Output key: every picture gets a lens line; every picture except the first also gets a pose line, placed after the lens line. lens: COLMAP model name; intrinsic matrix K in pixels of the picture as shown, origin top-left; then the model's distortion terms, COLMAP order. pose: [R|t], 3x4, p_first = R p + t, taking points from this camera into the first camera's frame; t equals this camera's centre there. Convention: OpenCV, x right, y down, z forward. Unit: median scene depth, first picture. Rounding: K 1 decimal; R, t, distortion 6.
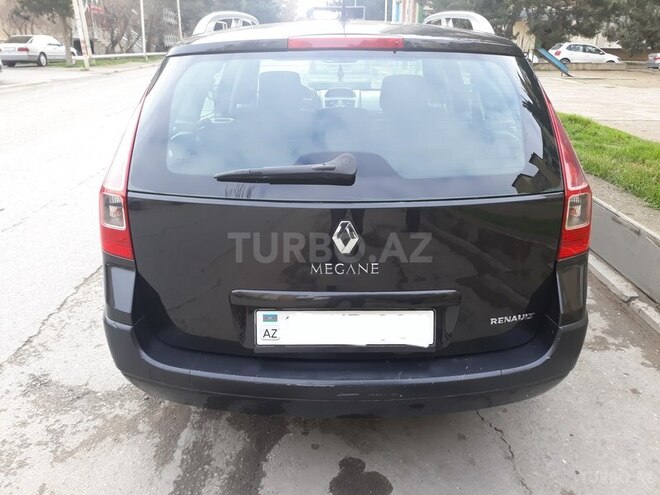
lens RADIAL K [[540.8, 0, 330.0], [0, 540.8, 247.5], [0, 0, 1]] dist [-0.001819, -0.000292]
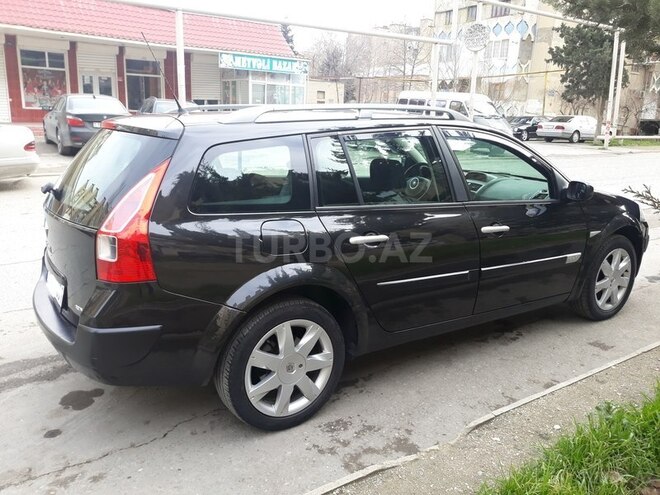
lens RADIAL K [[540.8, 0, 330.0], [0, 540.8, 247.5], [0, 0, 1]] dist [-0.001819, -0.000292]
pose [[0.555478, 0.212445, -0.803935, 0.112515], [-0.319198, 0.947221, 0.029759, -0.016245], [0.767826, 0.240084, 0.593972, 0.039468]]
